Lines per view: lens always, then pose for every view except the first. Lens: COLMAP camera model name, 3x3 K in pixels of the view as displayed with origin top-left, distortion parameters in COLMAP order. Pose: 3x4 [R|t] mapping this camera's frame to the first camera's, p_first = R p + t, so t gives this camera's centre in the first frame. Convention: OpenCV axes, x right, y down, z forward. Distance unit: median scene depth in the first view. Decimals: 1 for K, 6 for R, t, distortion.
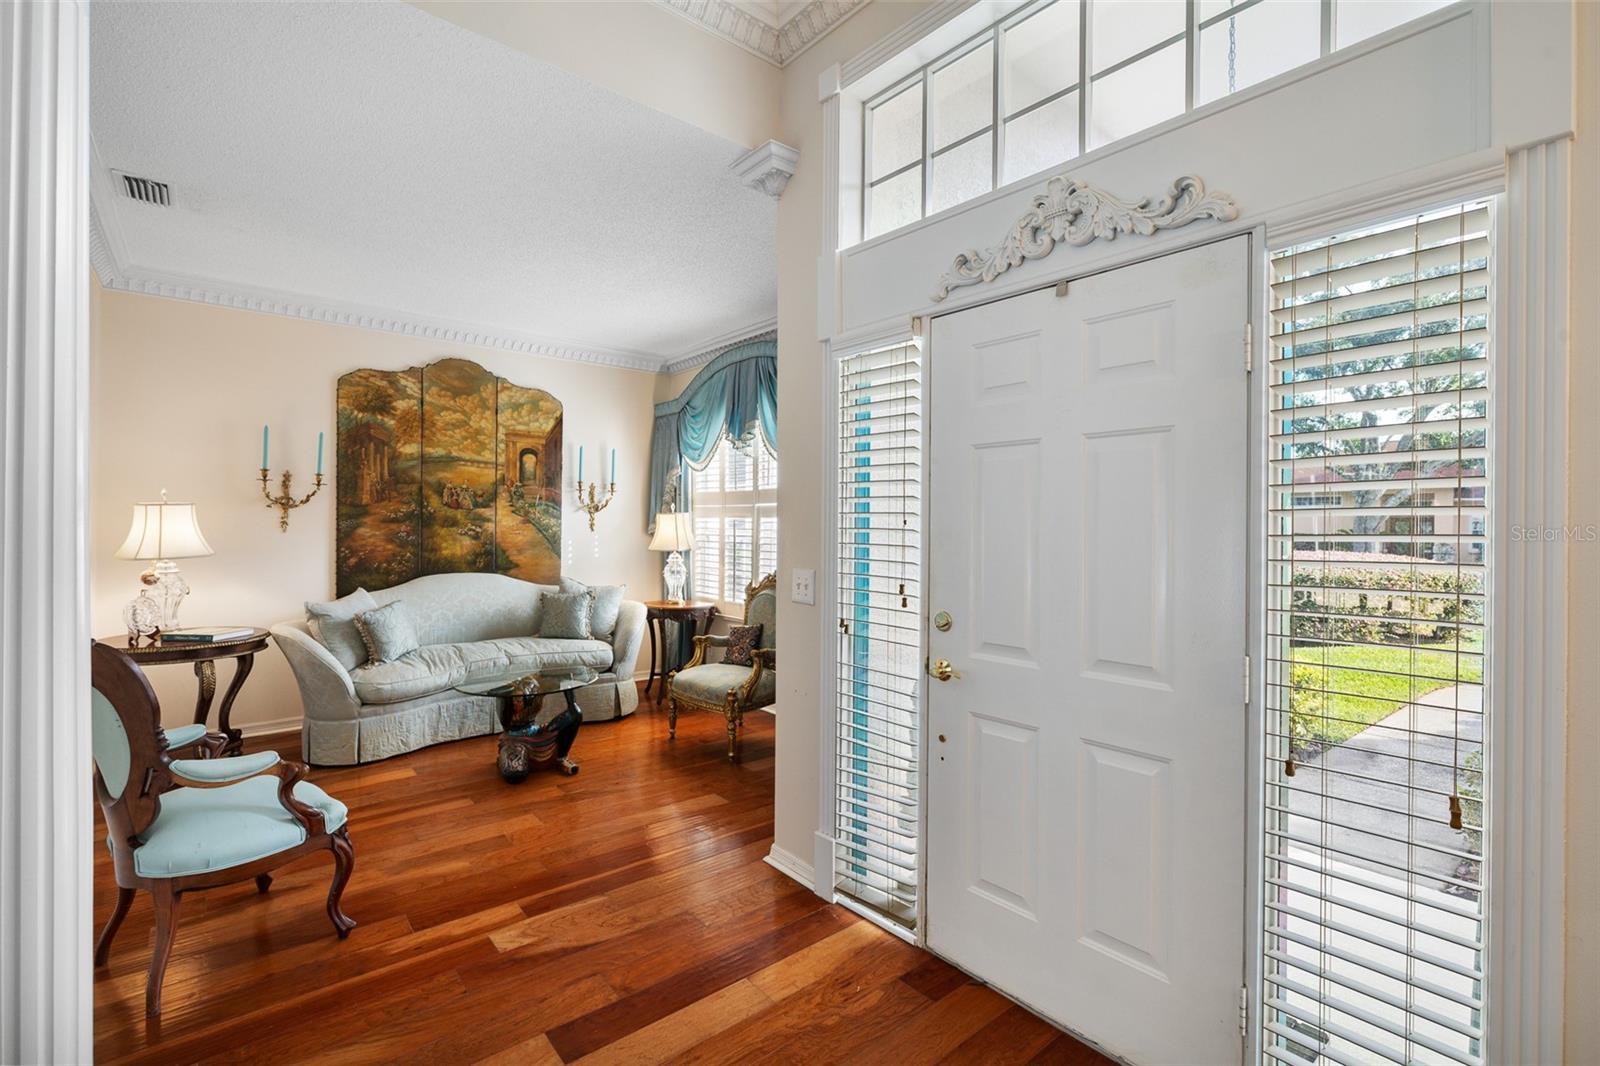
lens RADIAL K [[708.1, 0, 803.1], [0, 708.1, 526.5], [0, 0, 1]] dist [-0.009986, 0.003813]
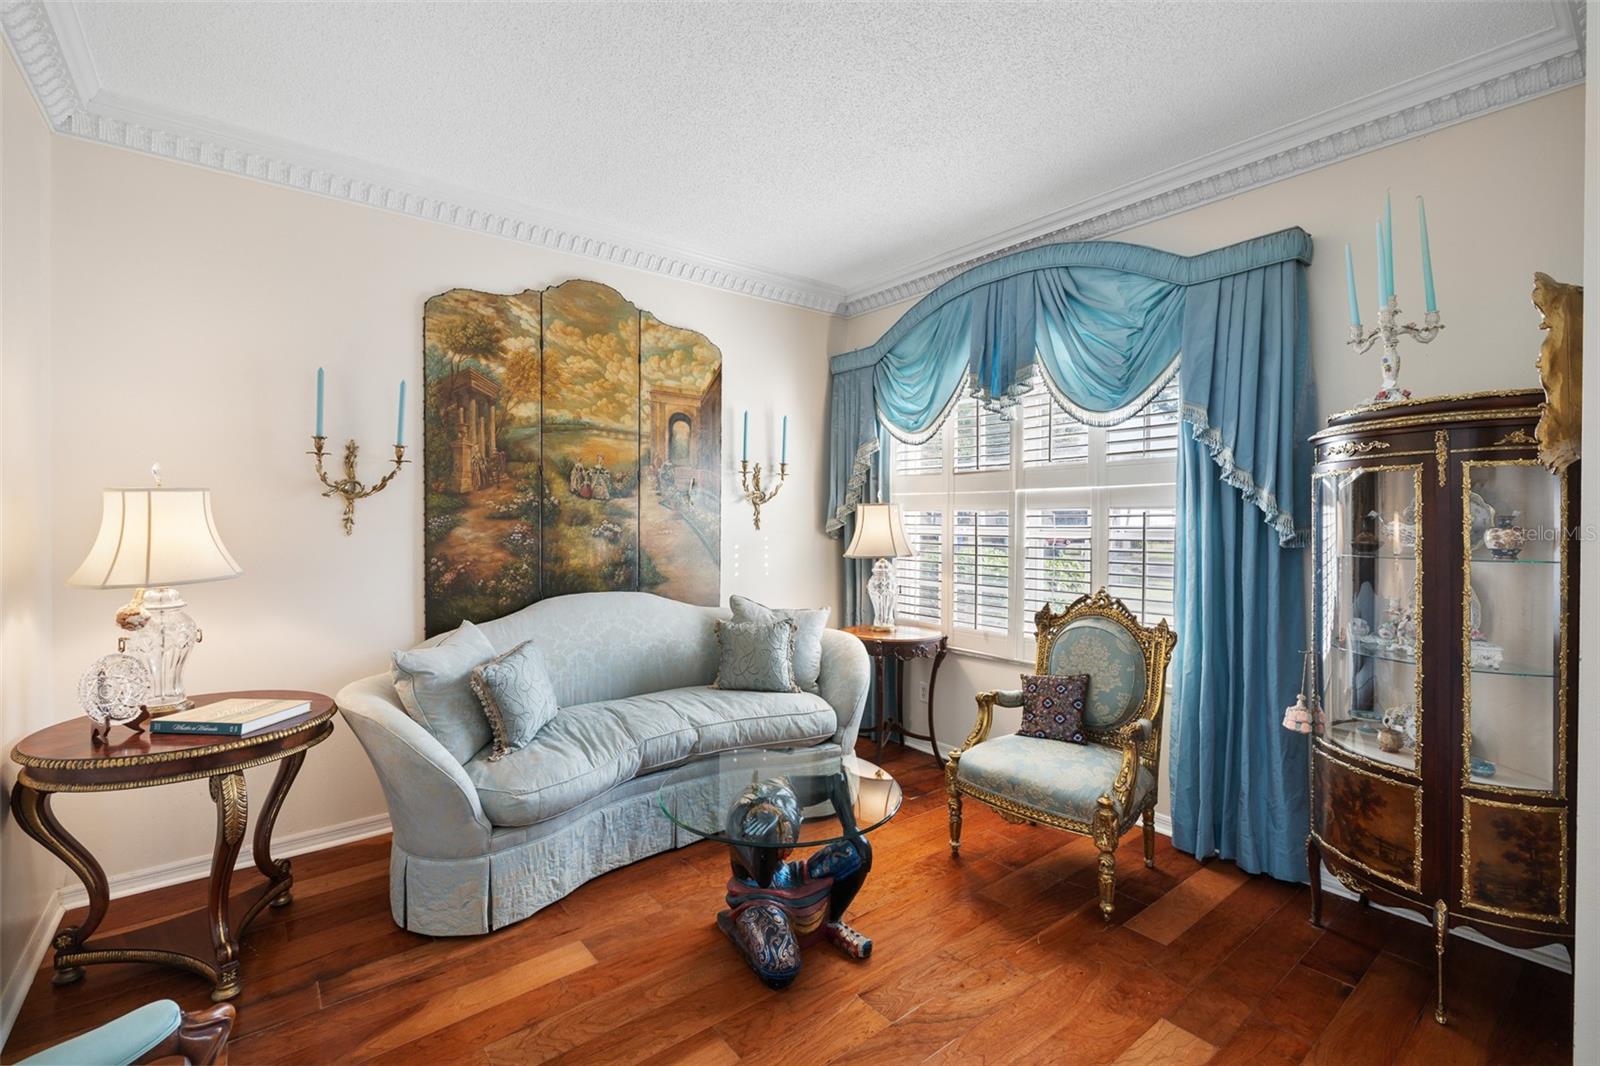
lens RADIAL K [[708.1, 0, 808.7], [0, 708.1, 526.9], [0, 0, 1]] dist [-0.009986, 0.003813]
pose [[0.999762, -0.004835, -0.021259, -0.279260], [0.005016, 0.999952, 0.008455, -0.002562], [0.021217, -0.008560, 0.999738, 0.336393]]
